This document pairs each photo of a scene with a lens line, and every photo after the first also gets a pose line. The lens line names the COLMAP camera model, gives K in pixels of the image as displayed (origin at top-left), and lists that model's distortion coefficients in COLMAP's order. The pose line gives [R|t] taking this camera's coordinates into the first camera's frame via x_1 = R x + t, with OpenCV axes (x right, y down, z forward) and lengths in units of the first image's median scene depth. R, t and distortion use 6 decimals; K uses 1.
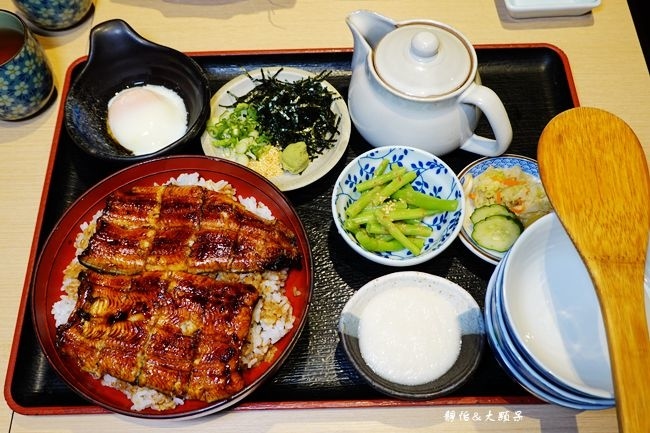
lens RADIAL K [[692.9, 0, 324.4], [0, 692.9, 211.7], [0, 0, 1]] dist [-0.008961, 0.000000]
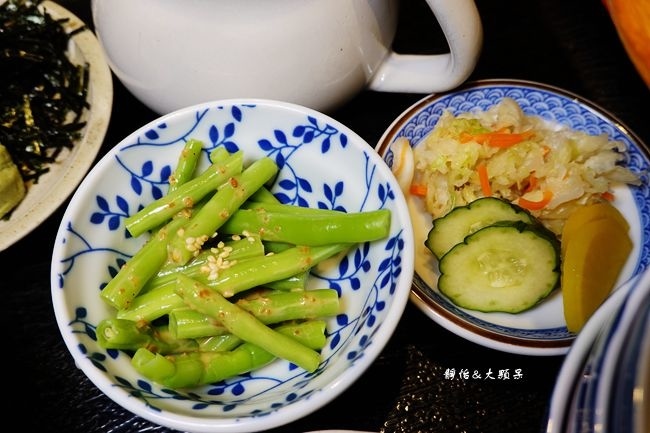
lens RADIAL K [[709.5, 0, 325.4], [0, 709.5, 218.2], [0, 0, 1]] dist [-0.003795, 0.000000]
pose [[0.975152, -0.196227, 0.102826, 0.113581], [0.197543, 0.980291, -0.002676, -0.016262], [-0.100274, 0.022922, 0.994696, 0.592991]]
